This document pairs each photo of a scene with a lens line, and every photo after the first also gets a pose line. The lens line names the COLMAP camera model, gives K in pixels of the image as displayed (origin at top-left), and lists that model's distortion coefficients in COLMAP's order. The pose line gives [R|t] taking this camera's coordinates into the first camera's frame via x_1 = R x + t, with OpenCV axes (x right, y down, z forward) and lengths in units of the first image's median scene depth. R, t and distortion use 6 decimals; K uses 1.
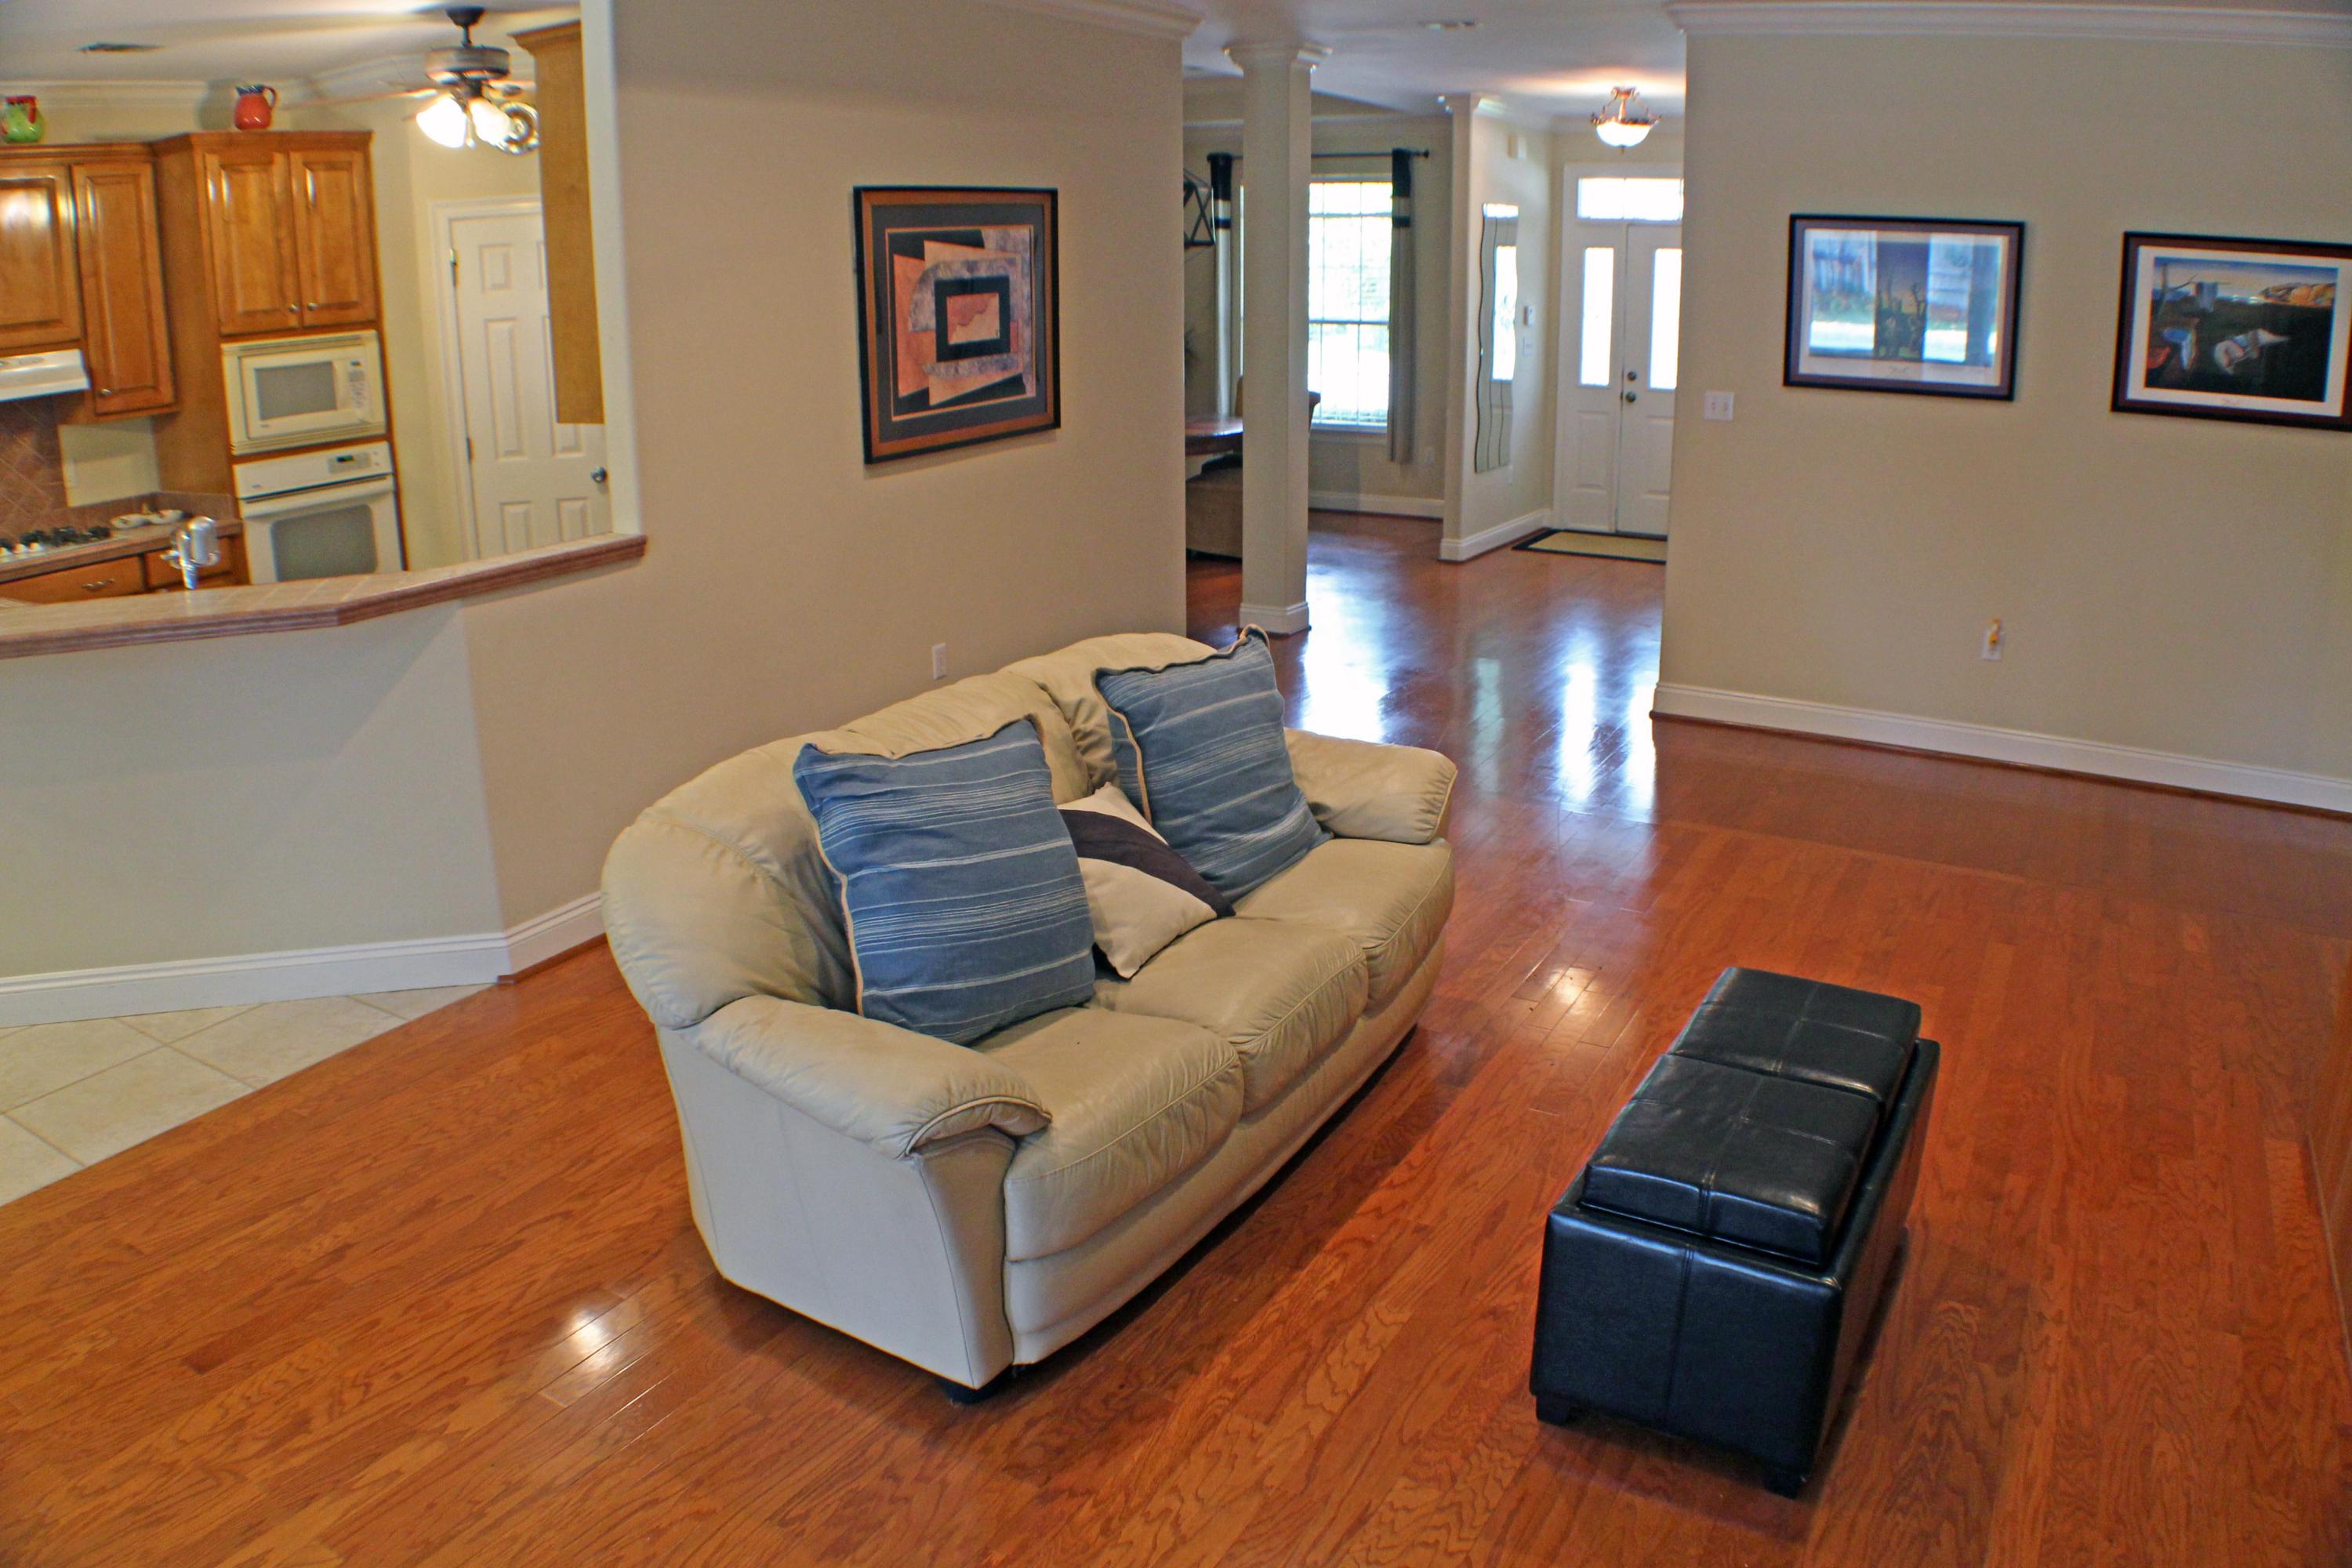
lens RADIAL K [[1699.9, 0, 1176.0], [0, 1699.9, 784.0], [0, 0, 1]] dist [-0.224577, 0.064933]
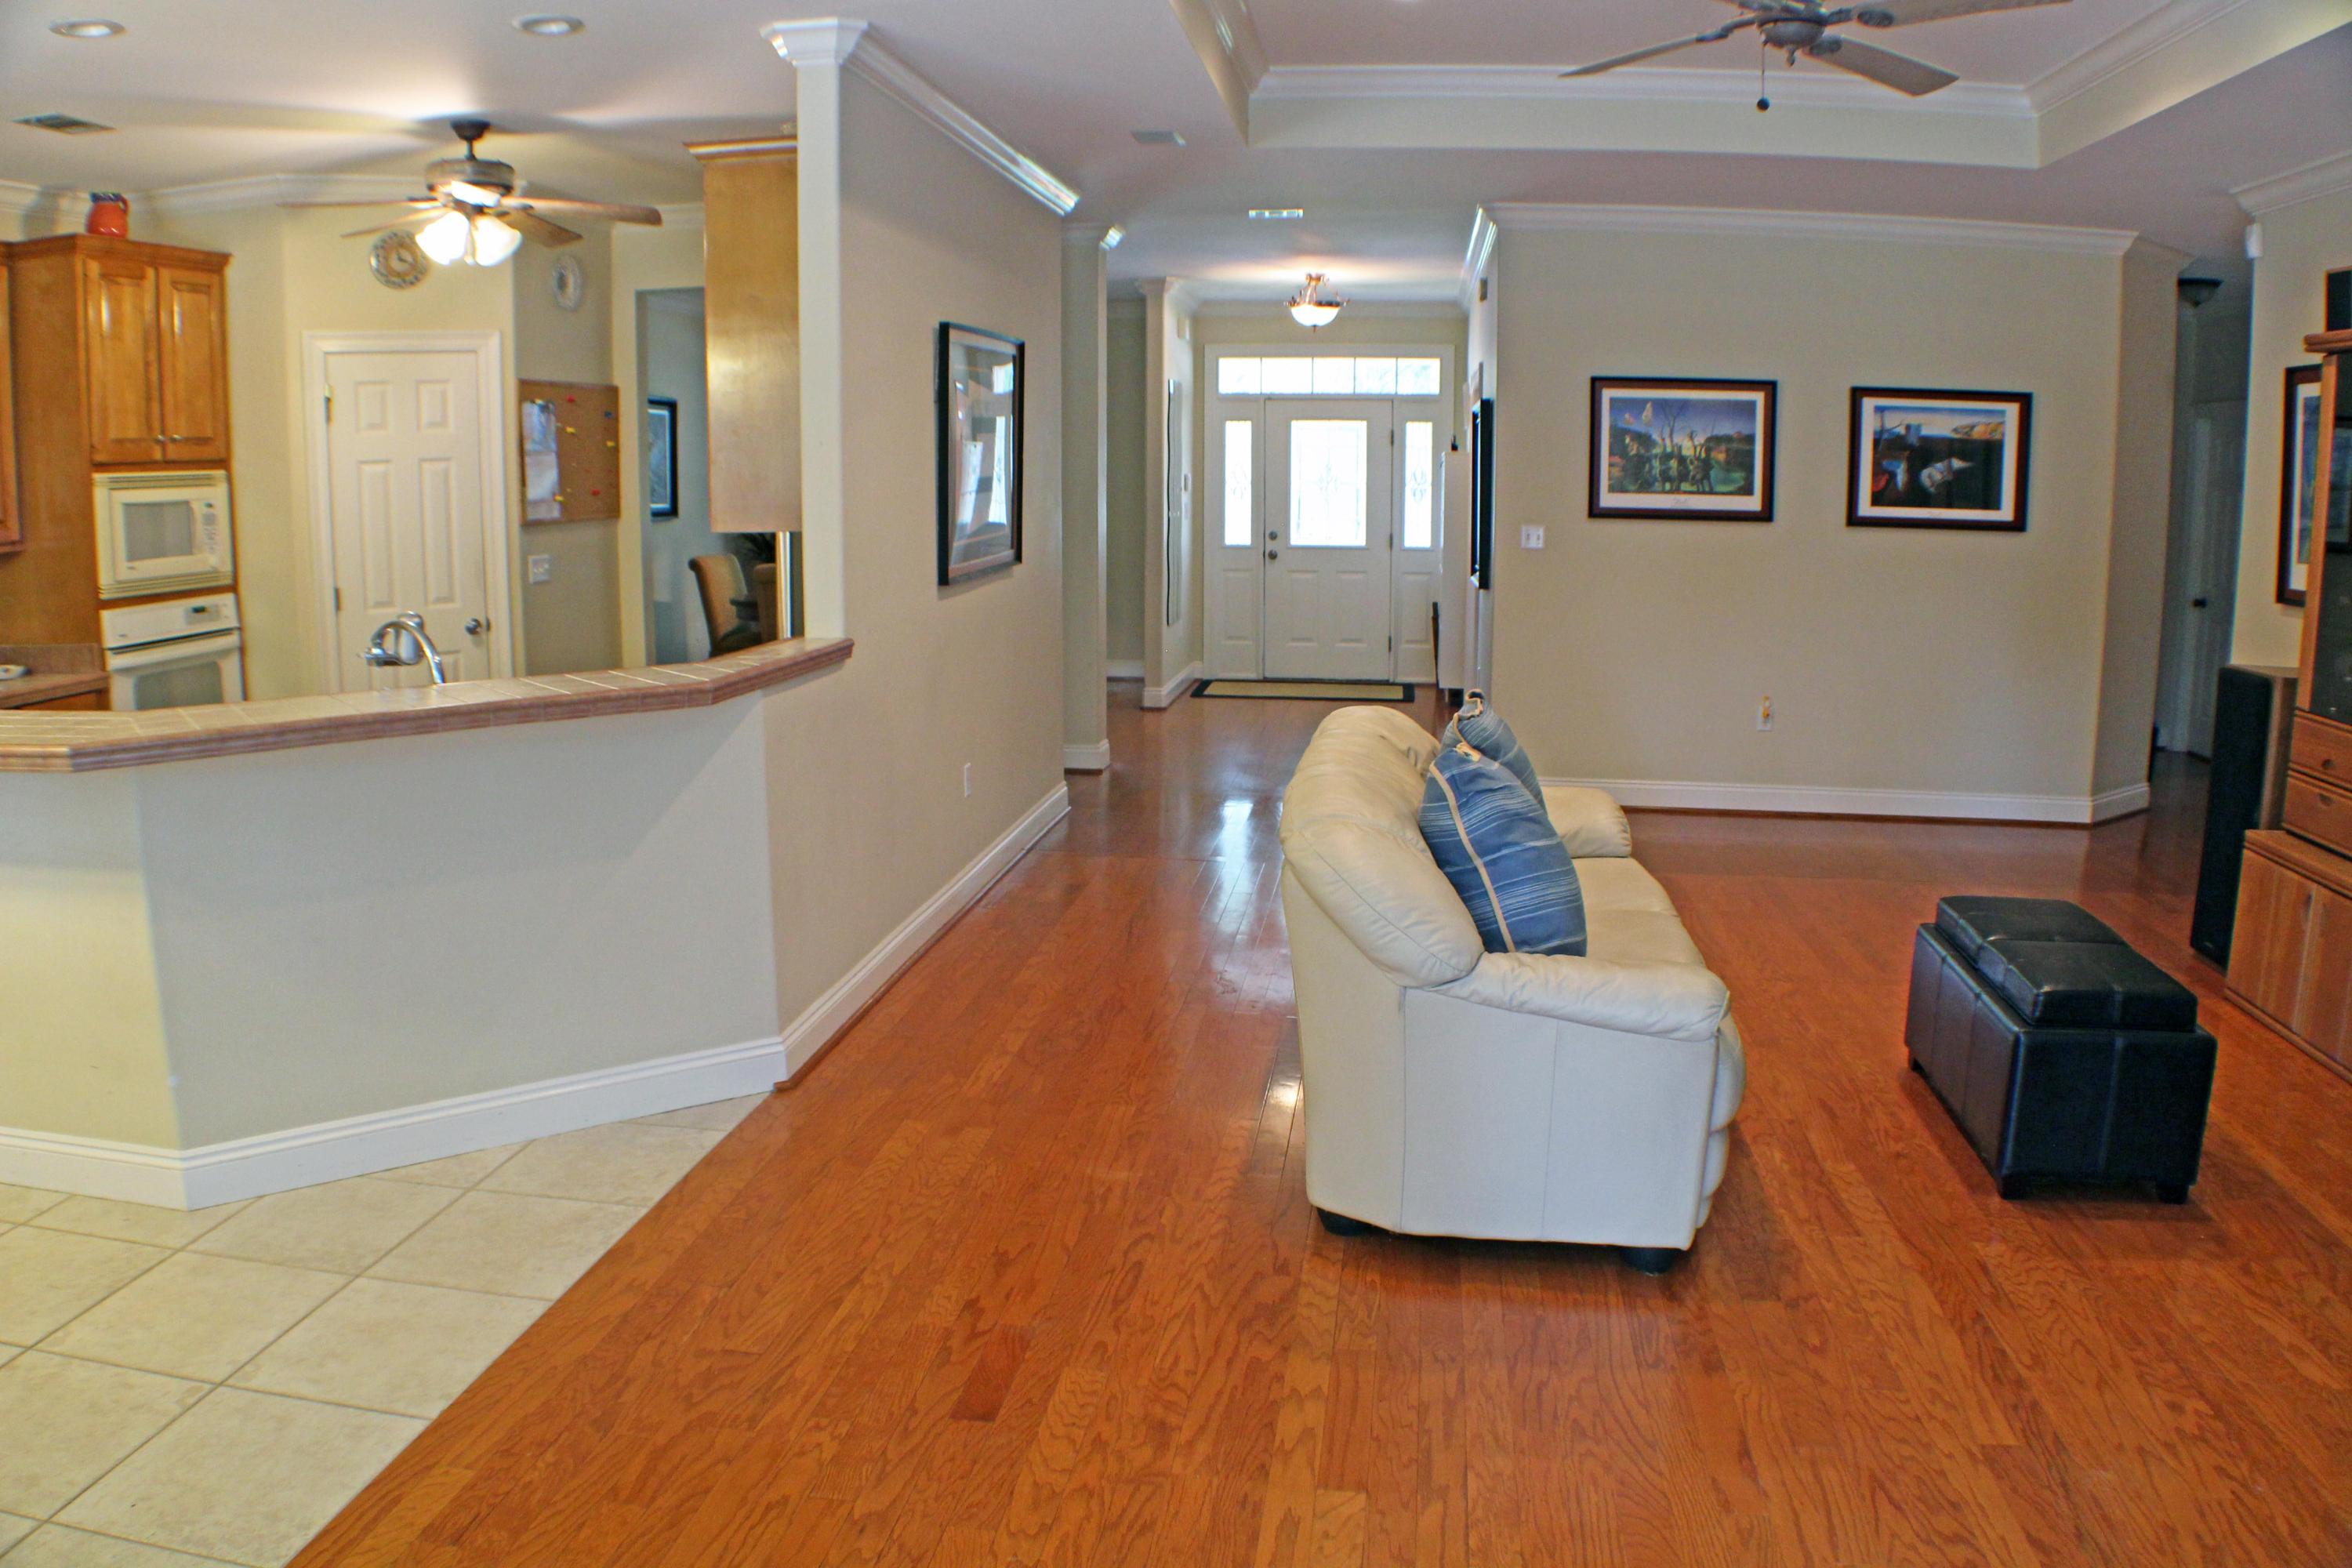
lens RADIAL K [[1718.9, 0, 1176.0], [0, 1718.9, 784.0], [0, 0, 1]] dist [-0.234705, 0.079026]
pose [[0.927698, -0.057302, 0.368908, -0.422265], [0.101620, 0.989598, -0.101833, 0.052177], [-0.359236, 0.131959, 0.923870, -0.023536]]
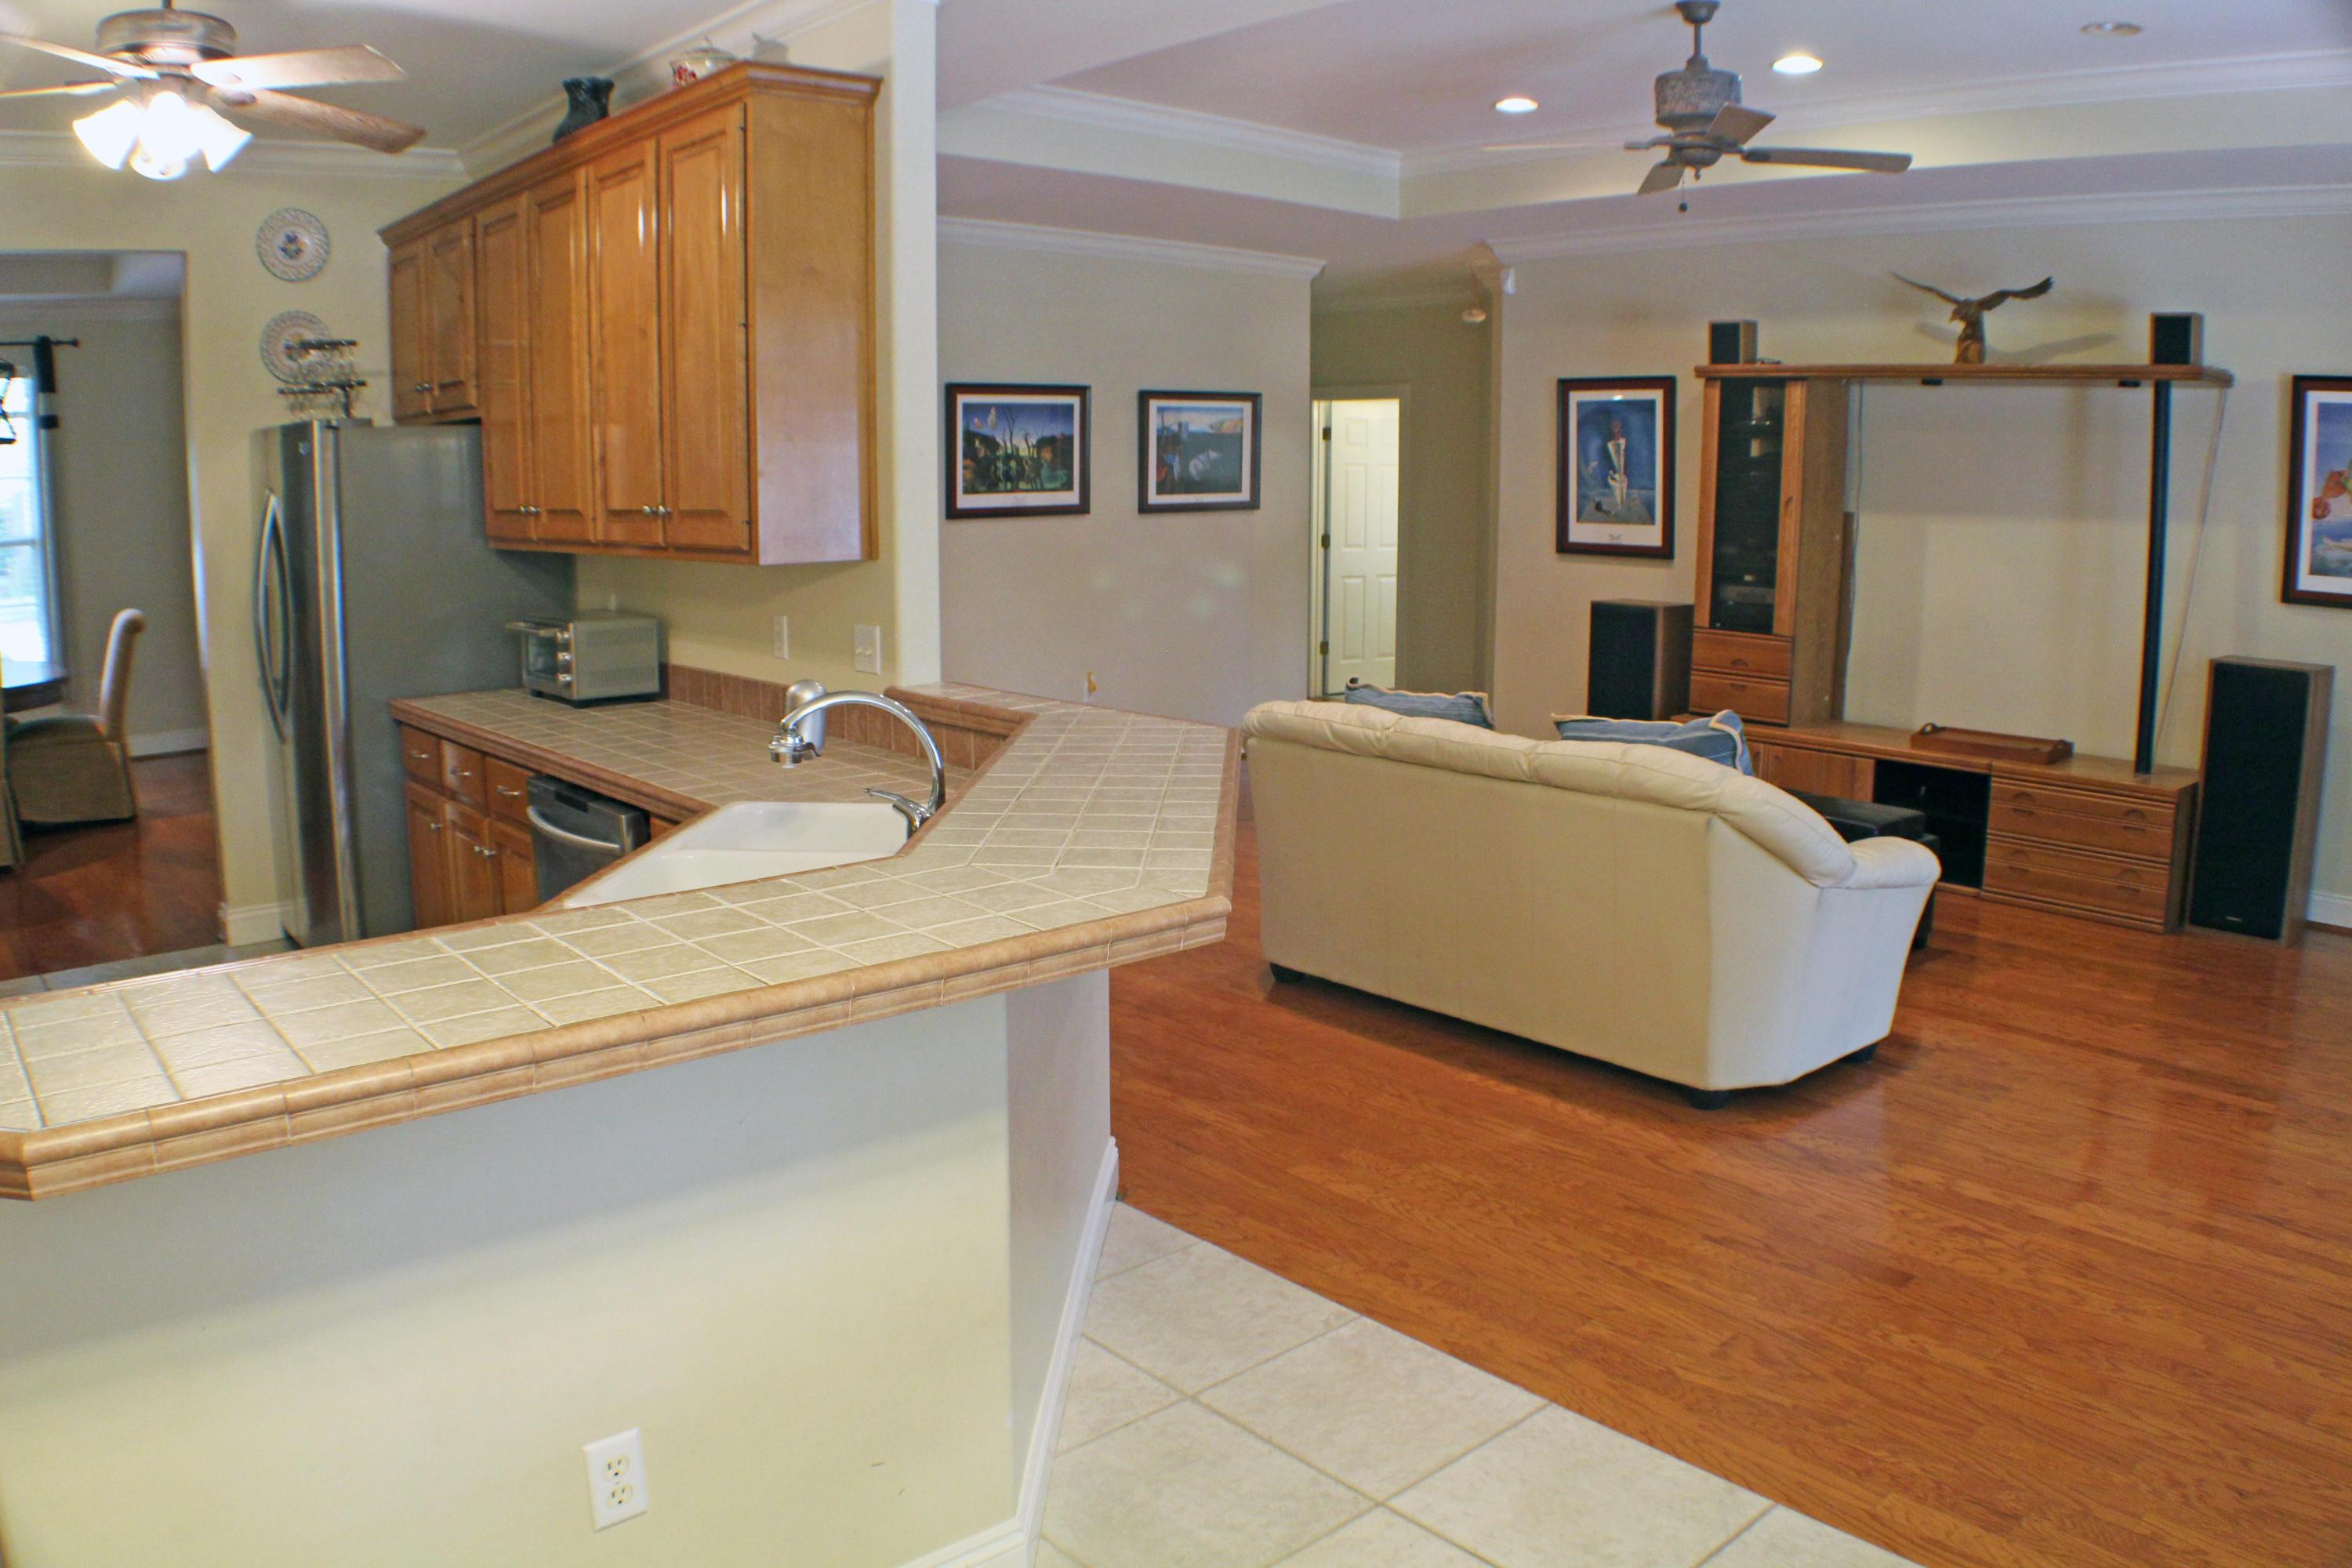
lens RADIAL K [[1718.9, 0, 1176.0], [0, 1718.9, 784.0], [0, 0, 1]] dist [-0.234705, 0.079026]
pose [[0.322562, -0.166213, 0.931841, -0.907873], [0.280458, 0.957038, 0.073625, -0.106599], [-0.904045, 0.237594, 0.355320, 0.466557]]
